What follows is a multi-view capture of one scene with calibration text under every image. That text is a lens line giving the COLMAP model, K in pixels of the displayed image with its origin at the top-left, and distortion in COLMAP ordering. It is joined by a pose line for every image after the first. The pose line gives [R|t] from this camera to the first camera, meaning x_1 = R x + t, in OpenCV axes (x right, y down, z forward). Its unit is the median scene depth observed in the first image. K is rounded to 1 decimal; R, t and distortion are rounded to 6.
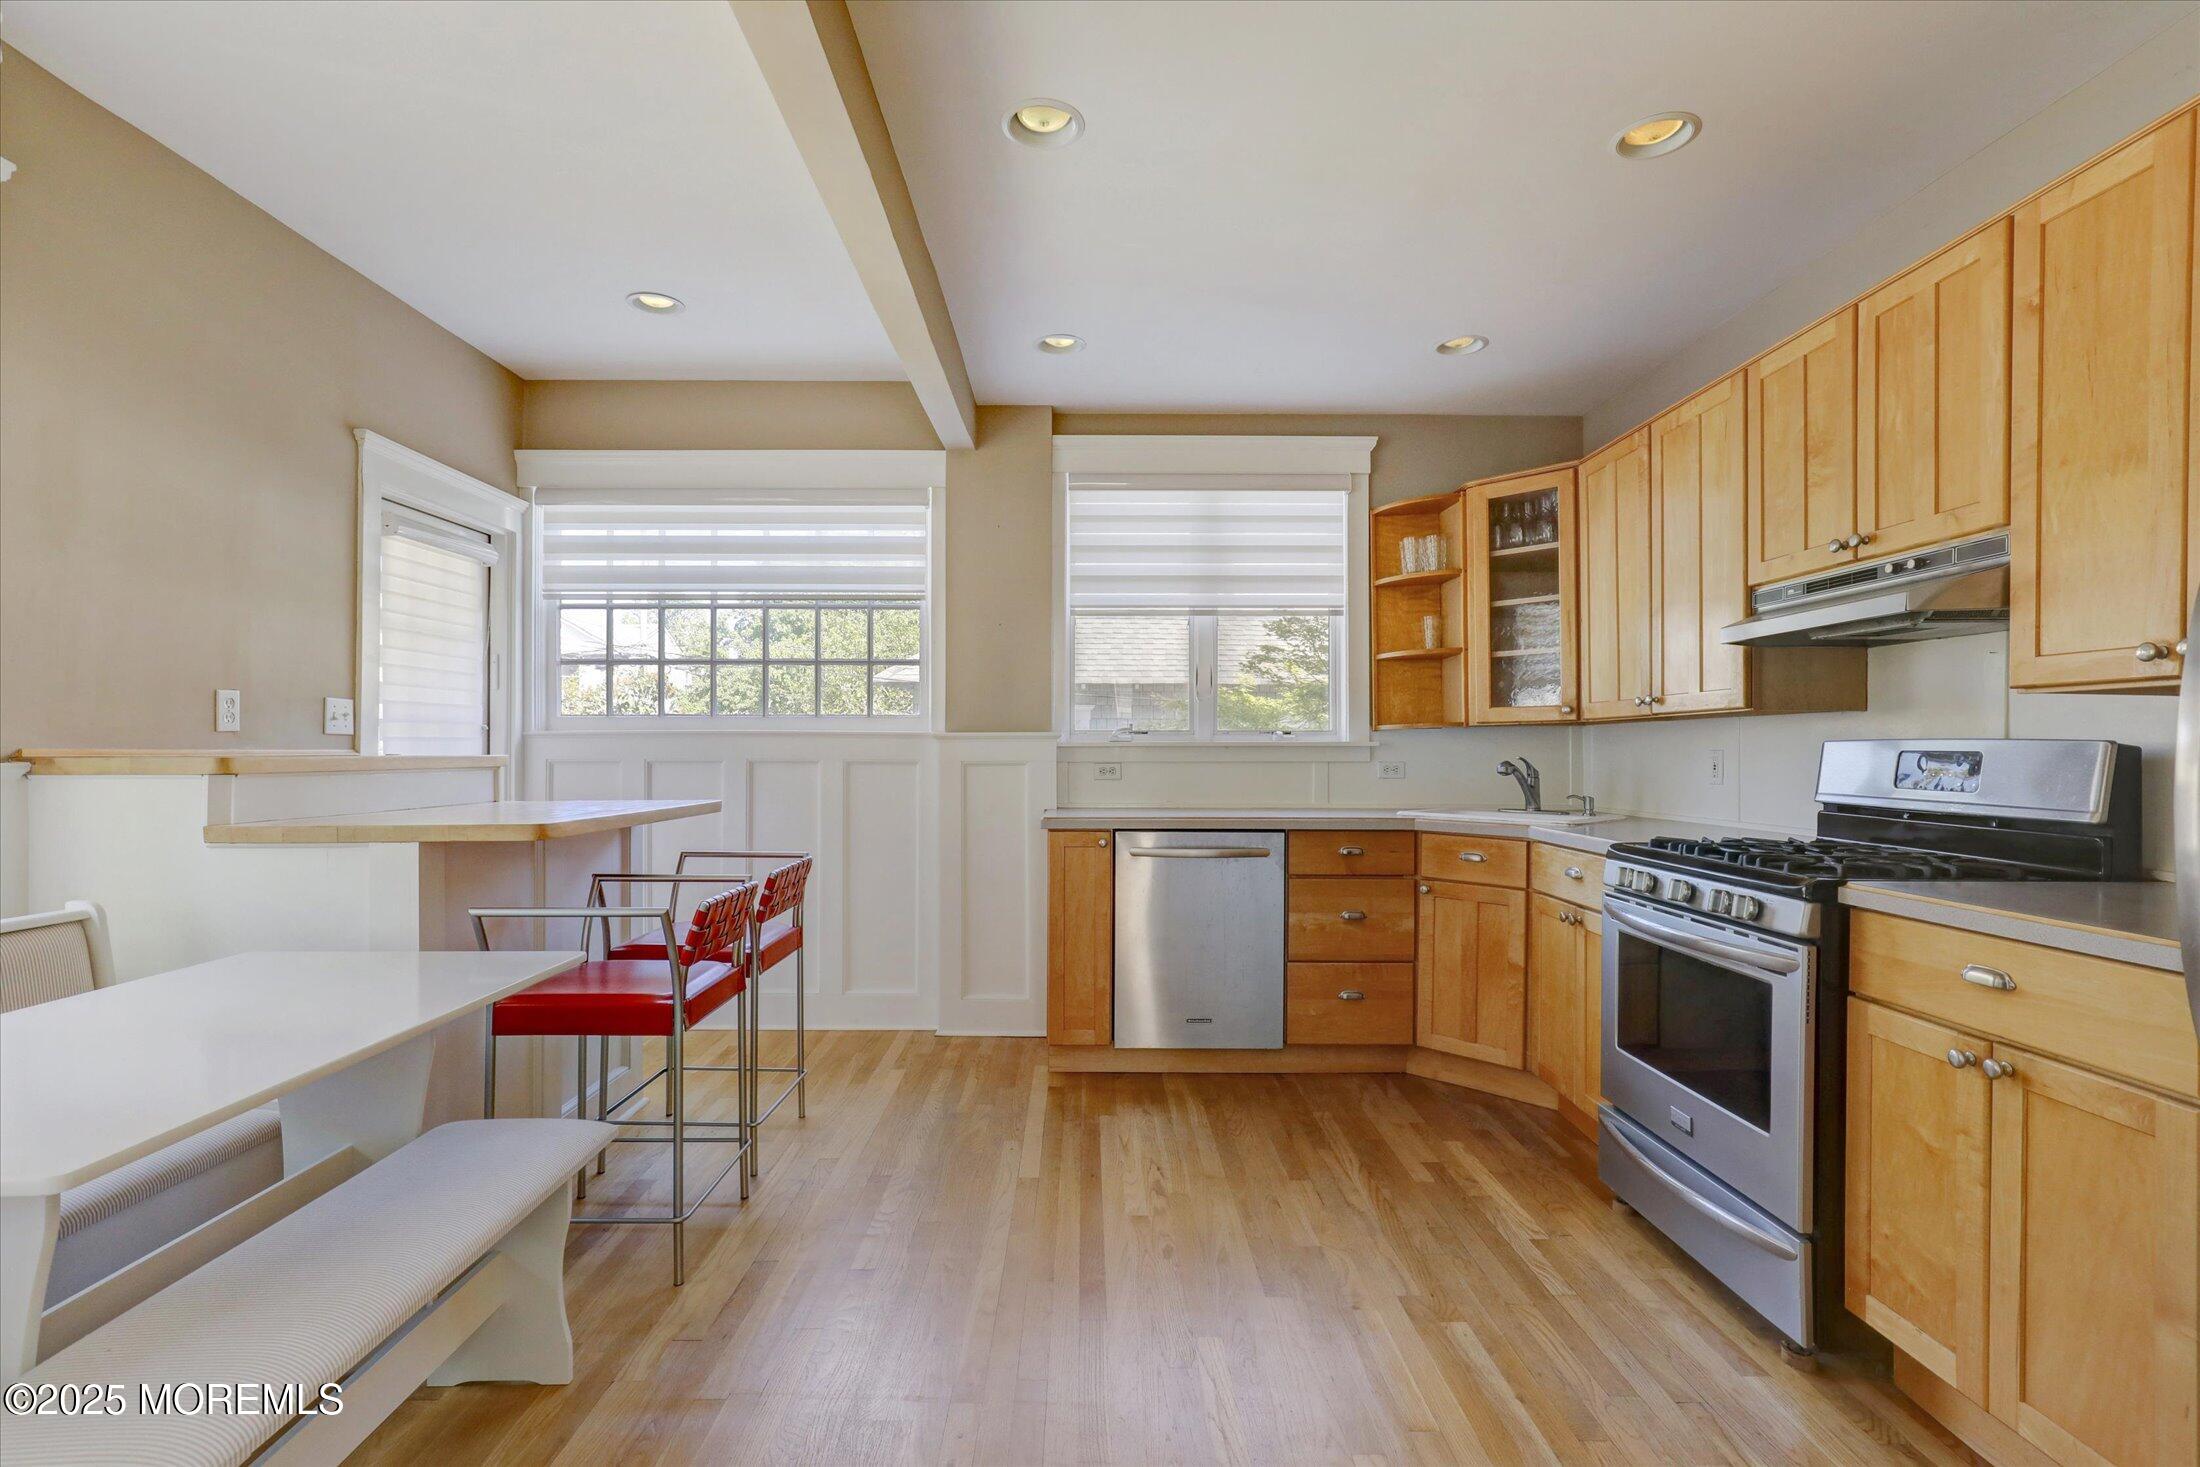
lens RADIAL K [[989.6, 0, 1101.2], [0, 989.6, 747.6], [0, 0, 1]] dist [-0.000068, 0.000339]
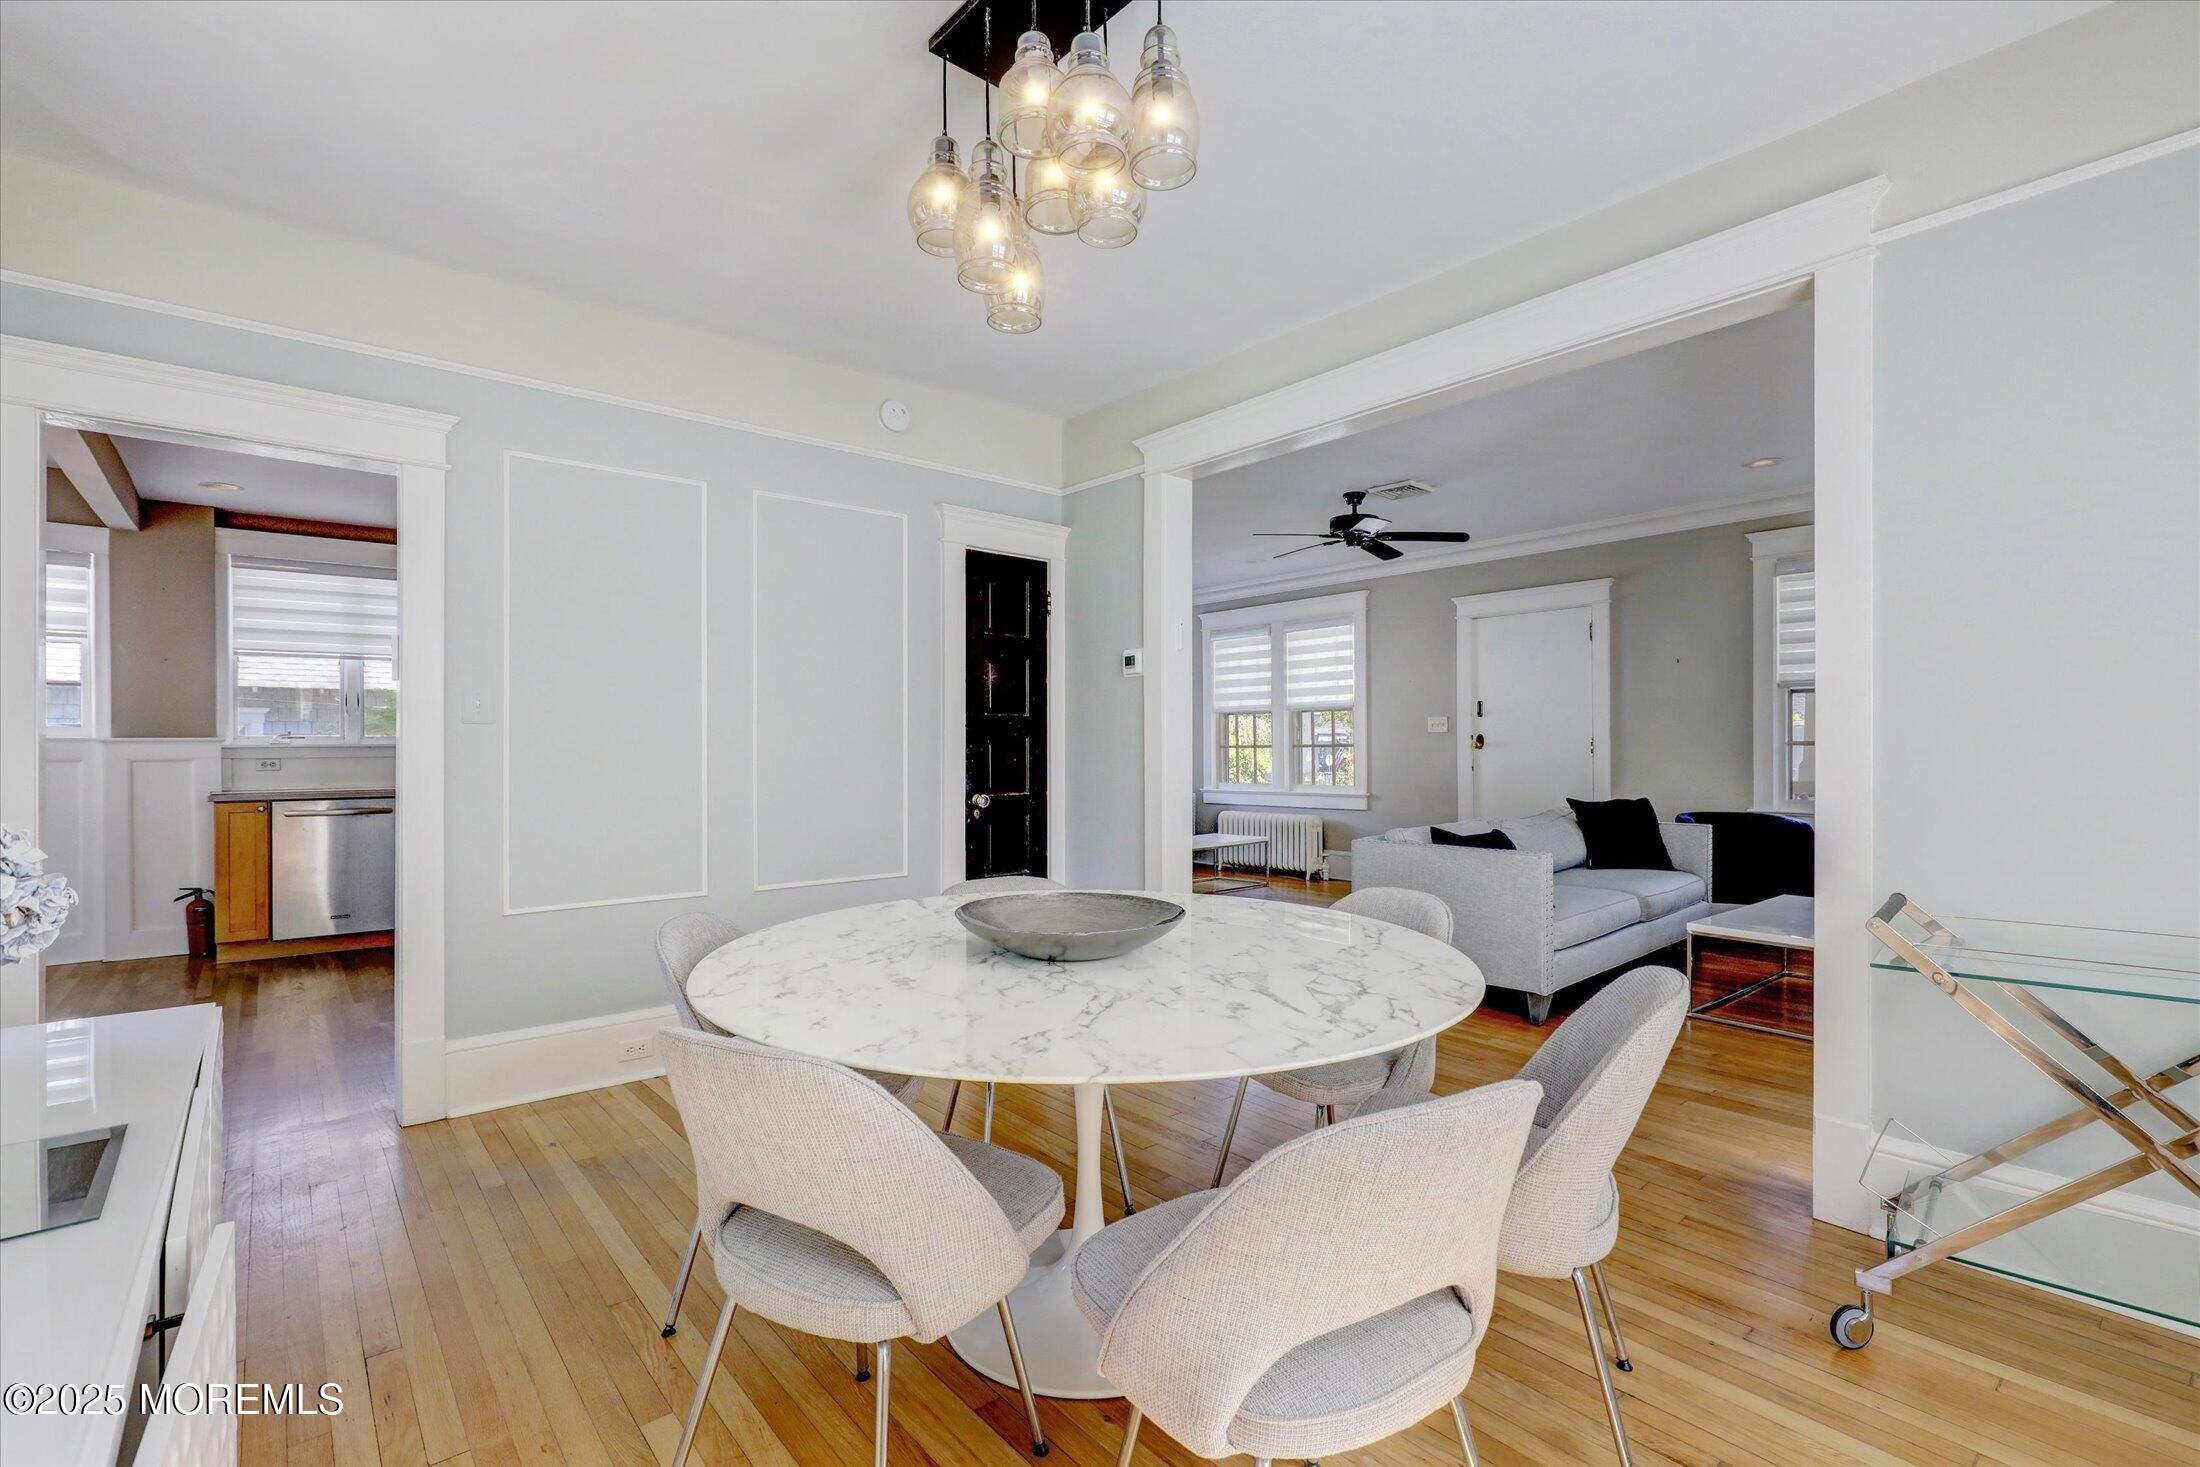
lens RADIAL K [[989.6, 0, 1101.2], [0, 989.6, 747.6], [0, 0, 1]] dist [-0.000068, 0.000339]
pose [[0.775229, -0.006039, 0.631652, 0.037012], [0.006766, 0.999976, 0.001257, 0.005464], [-0.631644, 0.003300, 0.775251, -0.893912]]
